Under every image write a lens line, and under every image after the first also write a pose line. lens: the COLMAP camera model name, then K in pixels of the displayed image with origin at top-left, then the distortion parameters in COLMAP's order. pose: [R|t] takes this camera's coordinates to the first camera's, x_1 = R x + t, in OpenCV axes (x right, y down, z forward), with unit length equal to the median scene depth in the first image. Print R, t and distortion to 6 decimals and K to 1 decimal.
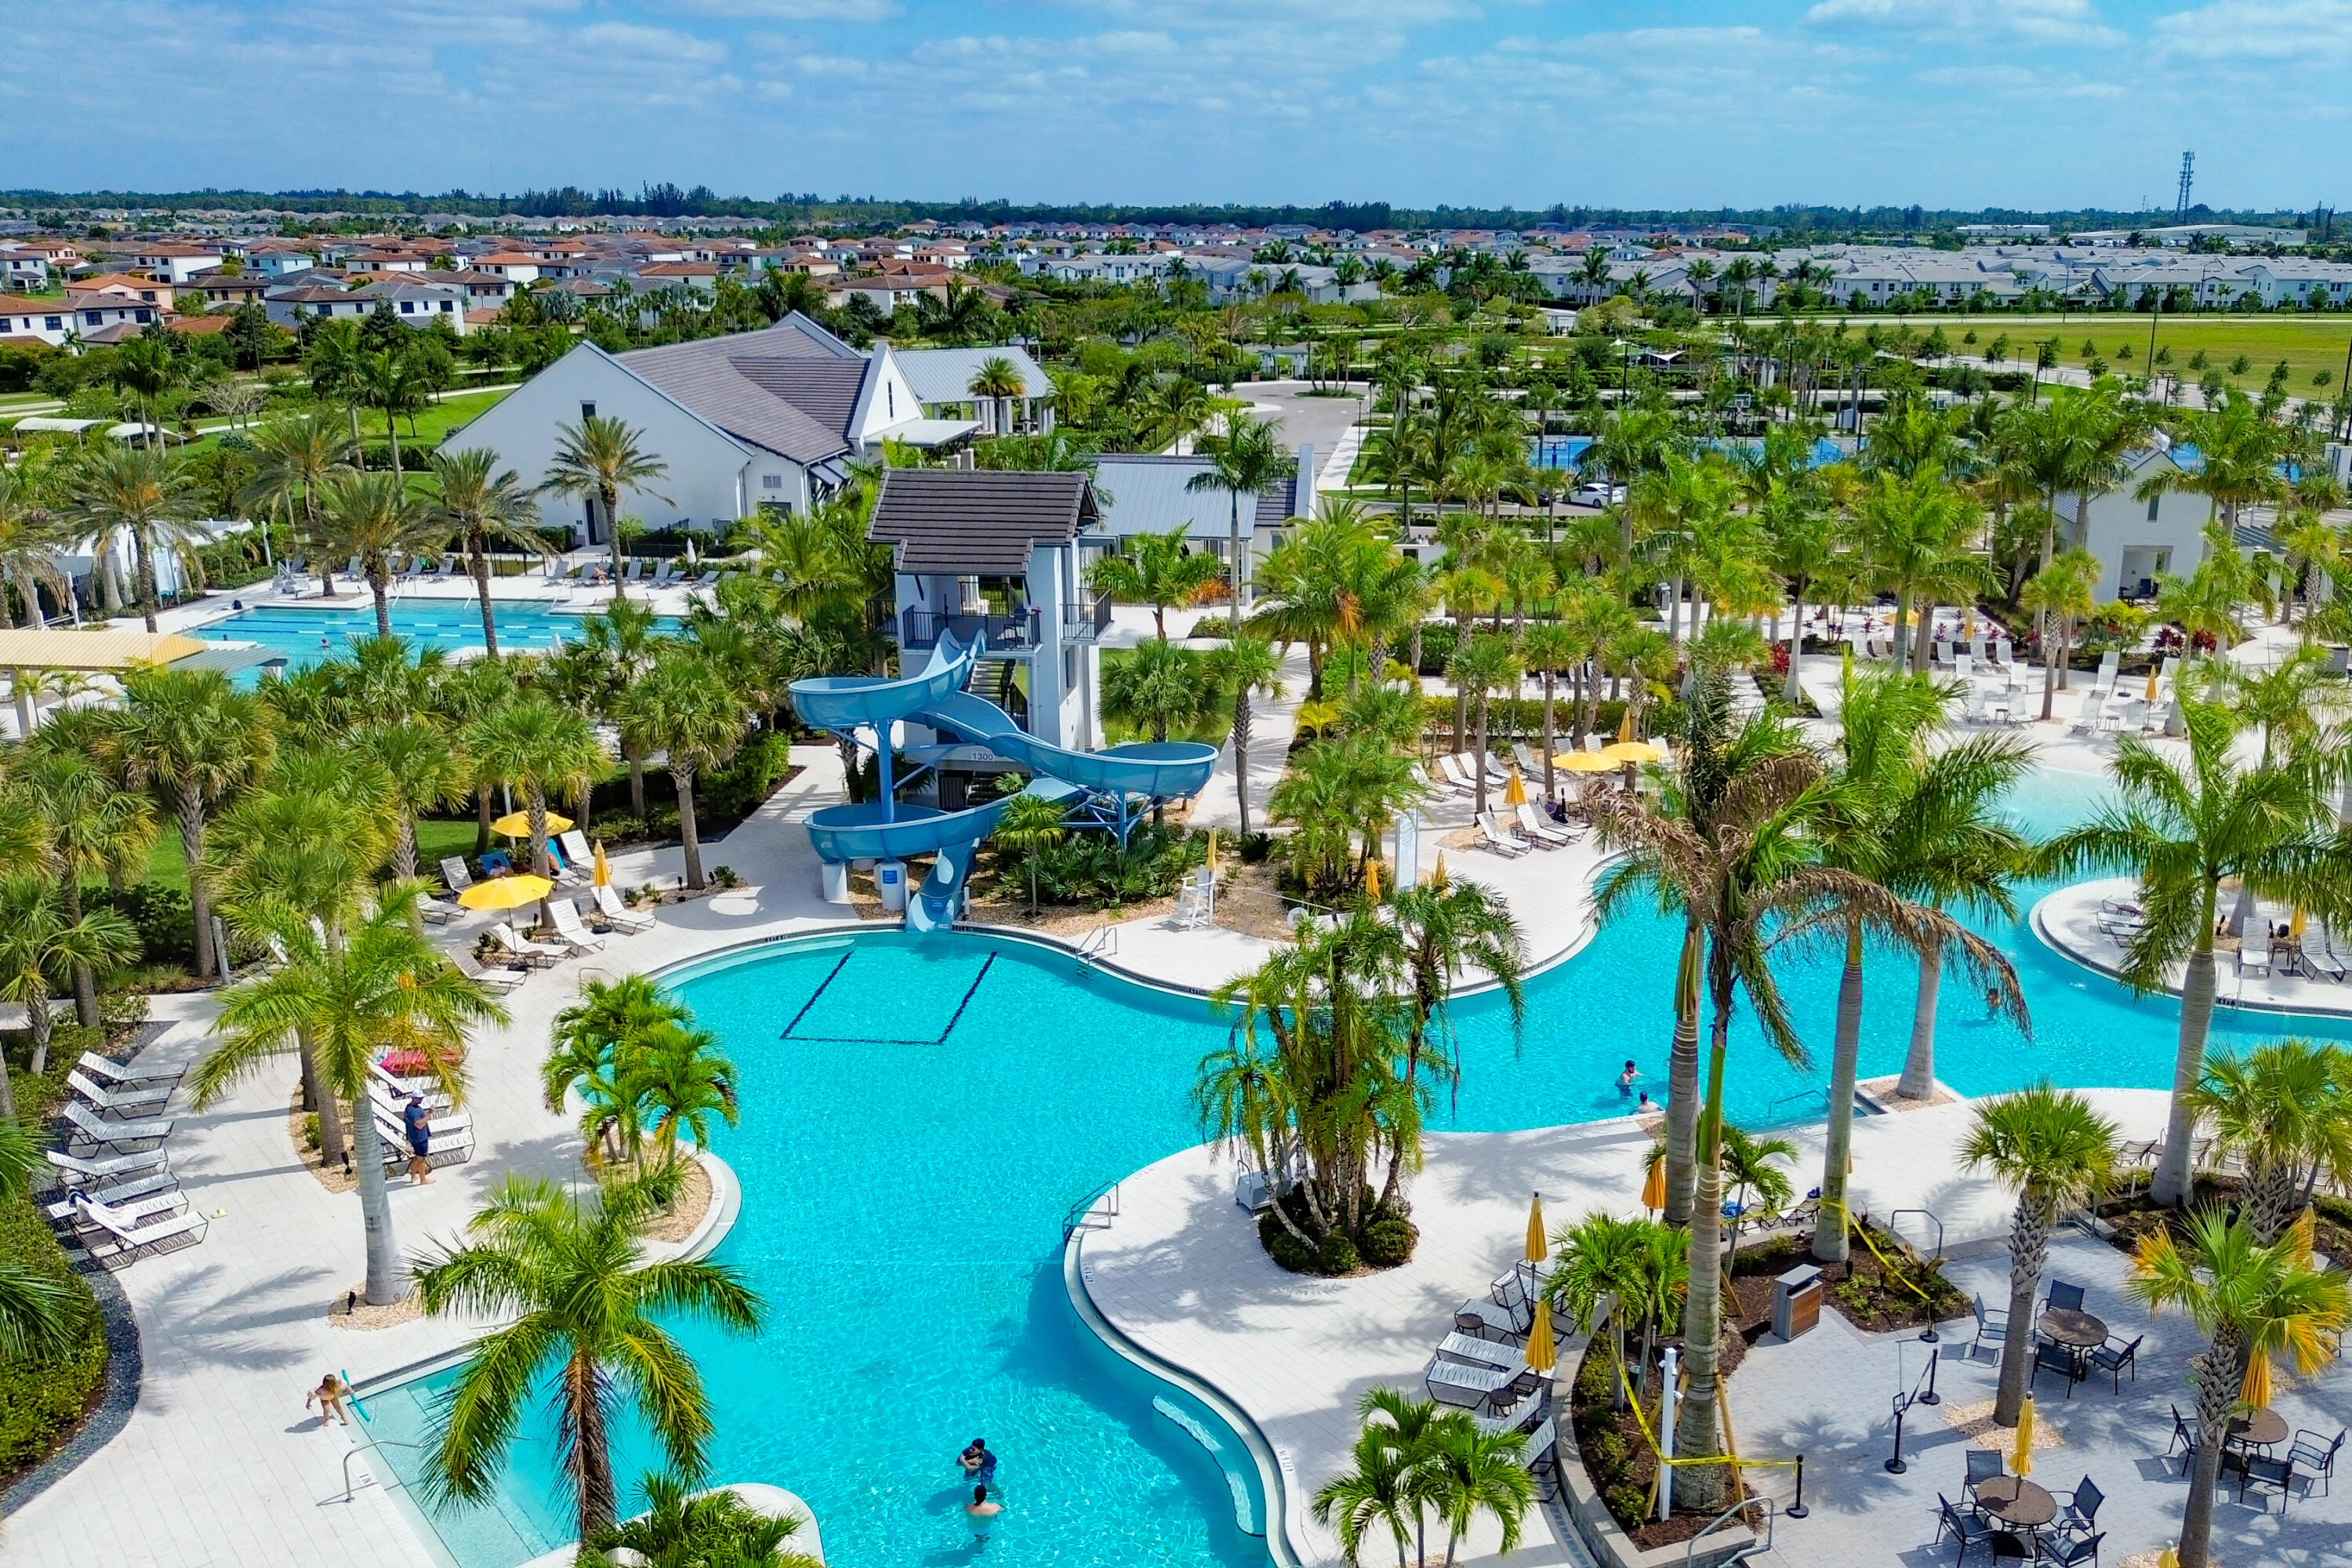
lens RADIAL K [[1828.9, 0, 1263.7], [0, 1828.9, 786.7], [0, 0, 1]] dist [0.078195, -0.059955]
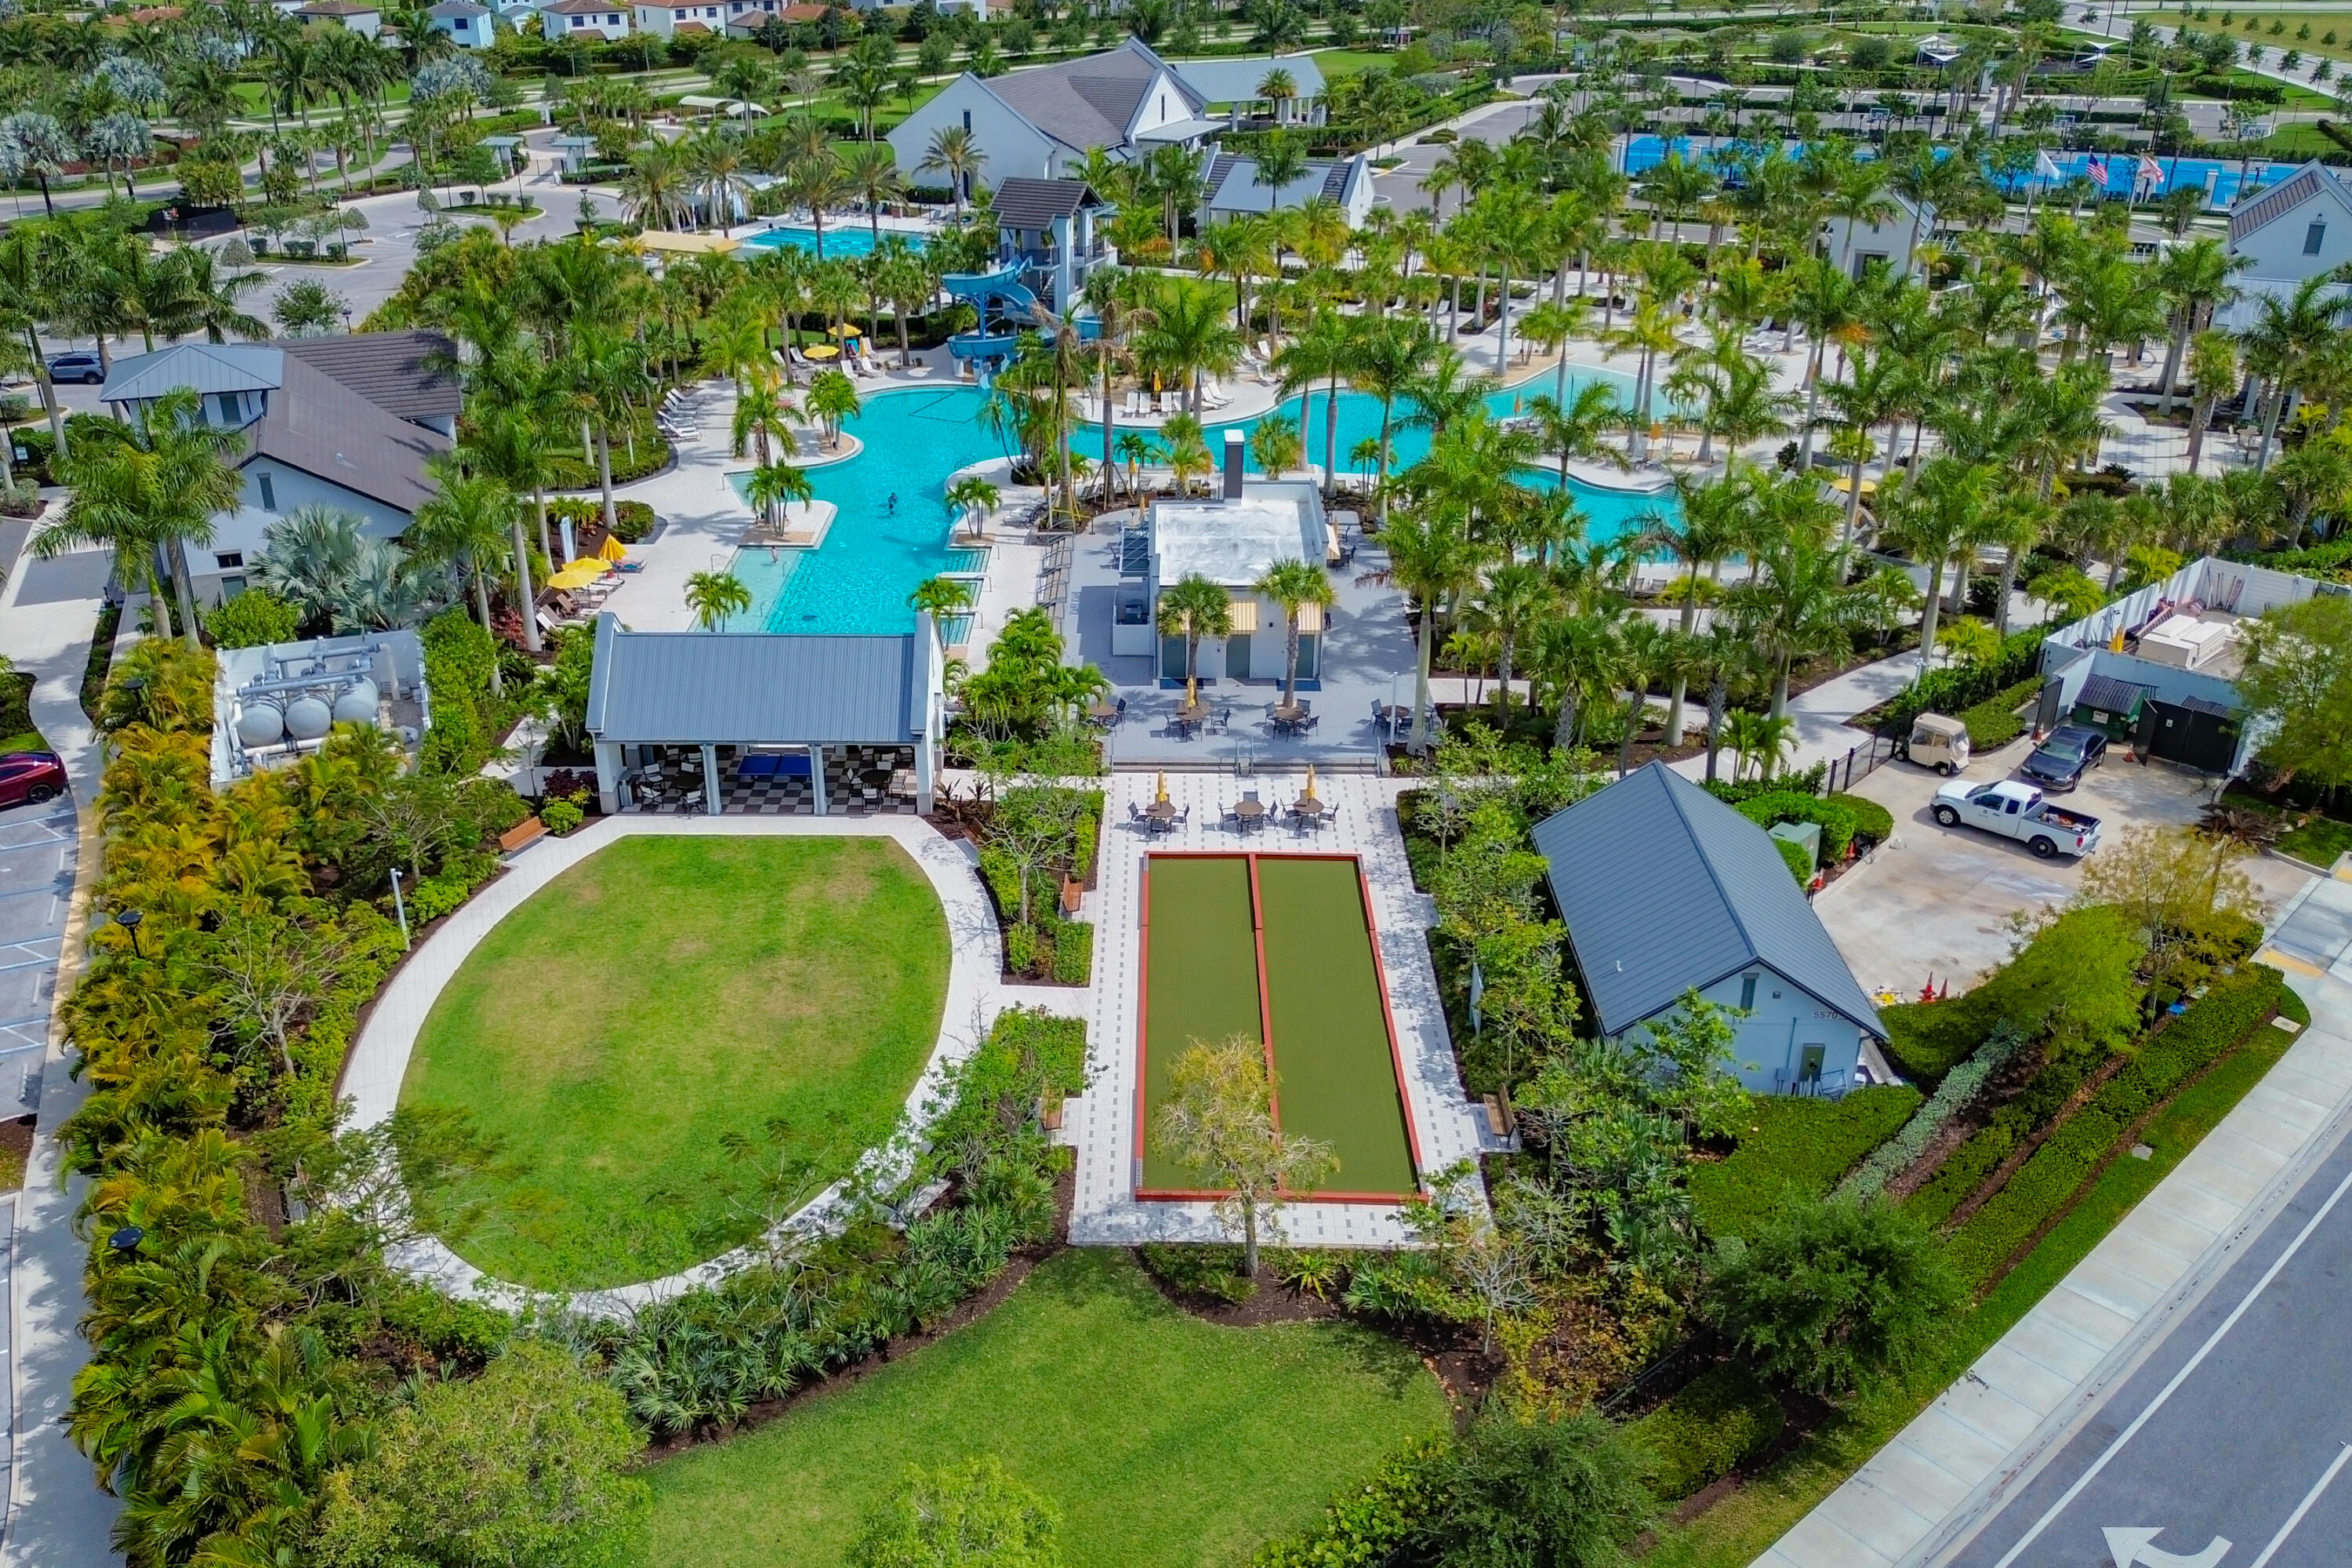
lens RADIAL K [[2008.8, 0, 1165.7], [0, 2008.8, 783.2], [0, 0, 1]] dist [0.082230, -0.098041]
pose [[0.932224, 0.143921, -0.332032, 0.615669], [-0.091597, 0.981479, 0.168255, 0.077845], [0.350098, -0.126438, 0.928140, -0.873331]]
